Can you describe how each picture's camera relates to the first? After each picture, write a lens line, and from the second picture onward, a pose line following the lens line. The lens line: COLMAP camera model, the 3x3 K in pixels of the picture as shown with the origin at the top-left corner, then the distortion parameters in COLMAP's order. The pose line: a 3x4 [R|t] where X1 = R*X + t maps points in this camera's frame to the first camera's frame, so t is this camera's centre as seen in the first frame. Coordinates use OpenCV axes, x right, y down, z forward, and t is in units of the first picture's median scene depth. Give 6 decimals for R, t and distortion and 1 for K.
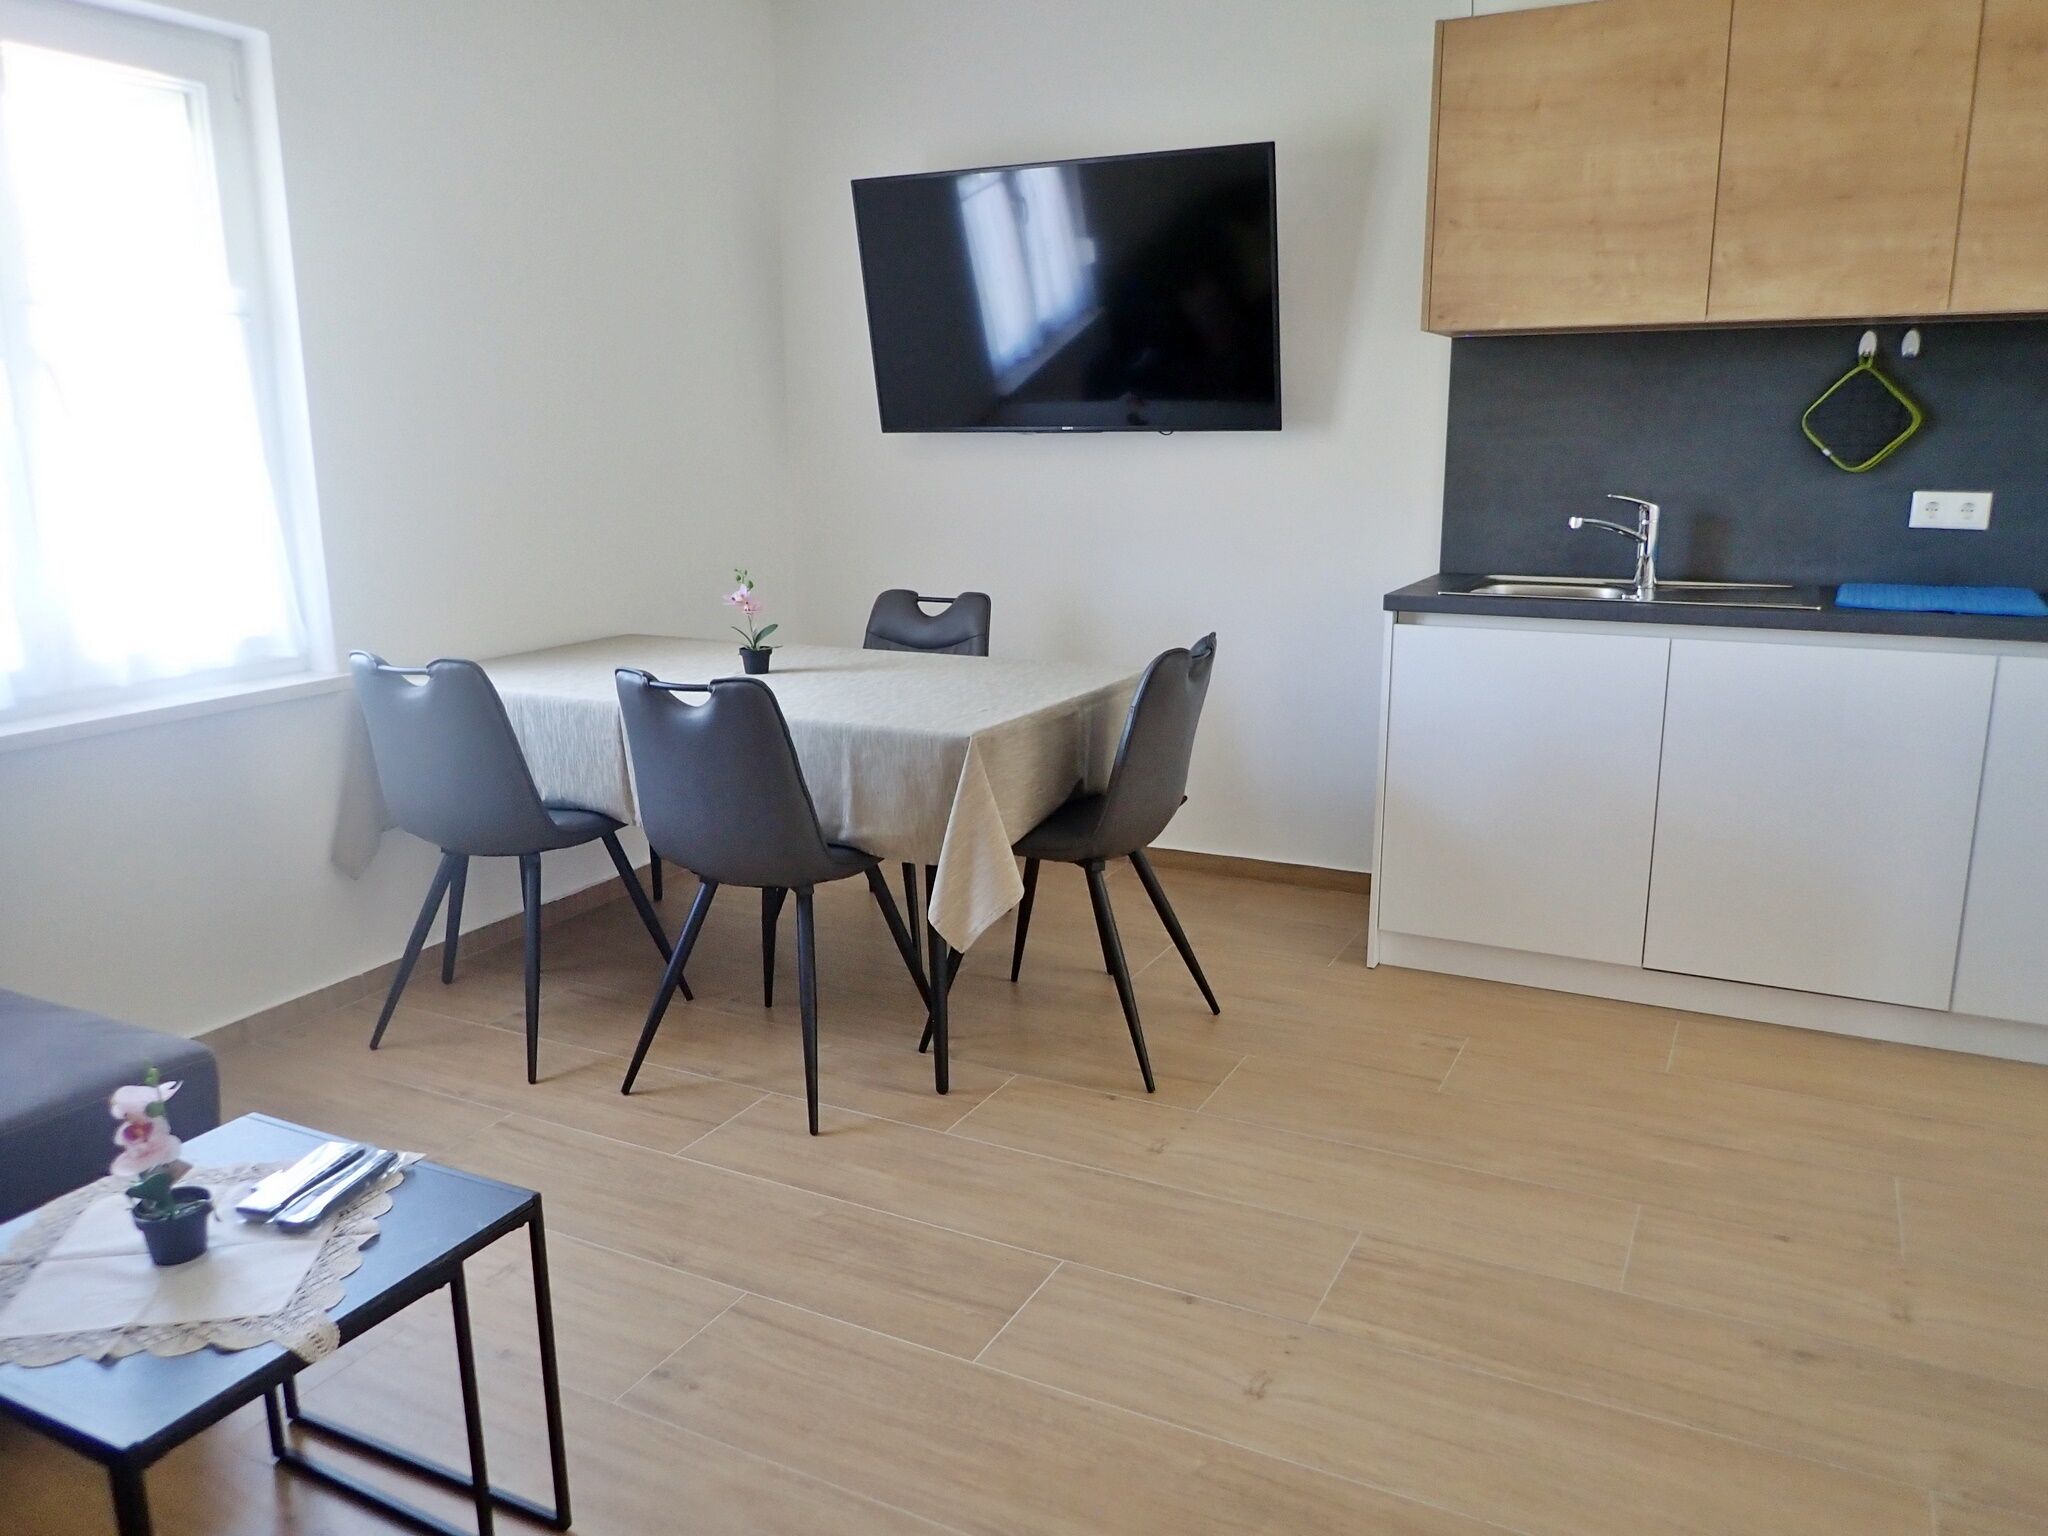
lens RADIAL K [[1508.1, 0, 1050.2], [0, 1508.1, 766.2], [0, 0, 1]] dist [-0.013831, -0.005800]
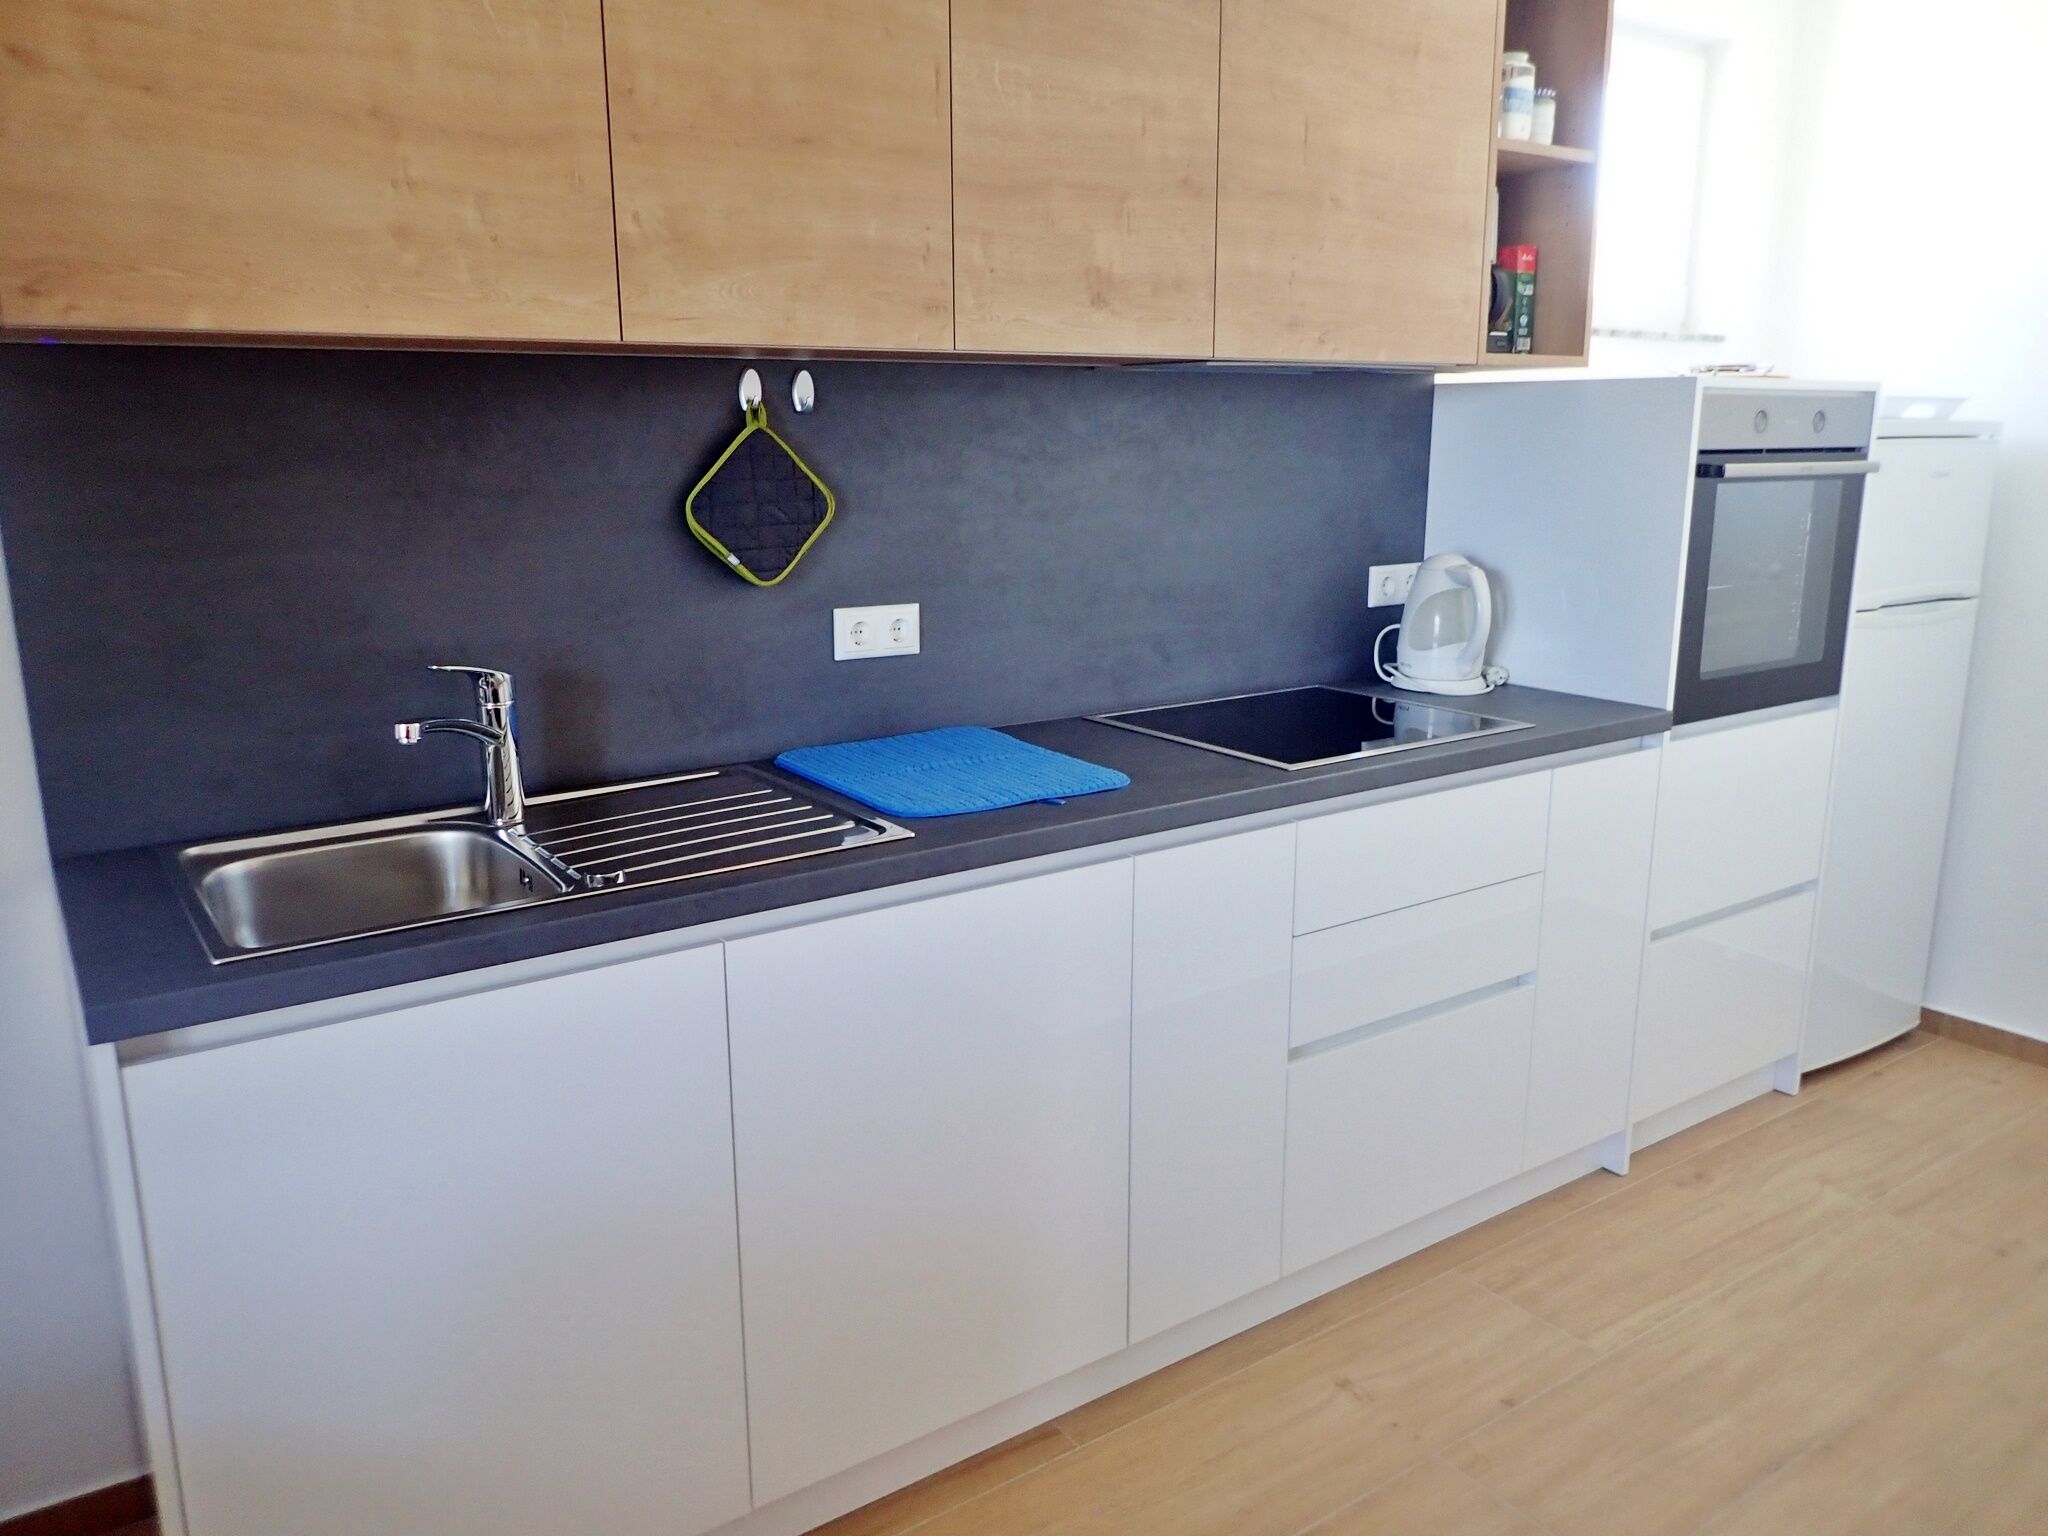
lens RADIAL K [[1503.9, 0, 1024.0], [0, 1503.9, 768.0], [0, 0, 1]] dist [-0.006731, 0.000075]
pose [[0.474166, -0.185168, 0.860743, 0.018200], [0.193093, 0.975703, 0.103528, -0.168447], [-0.859000, 0.117114, 0.498400, 0.601022]]
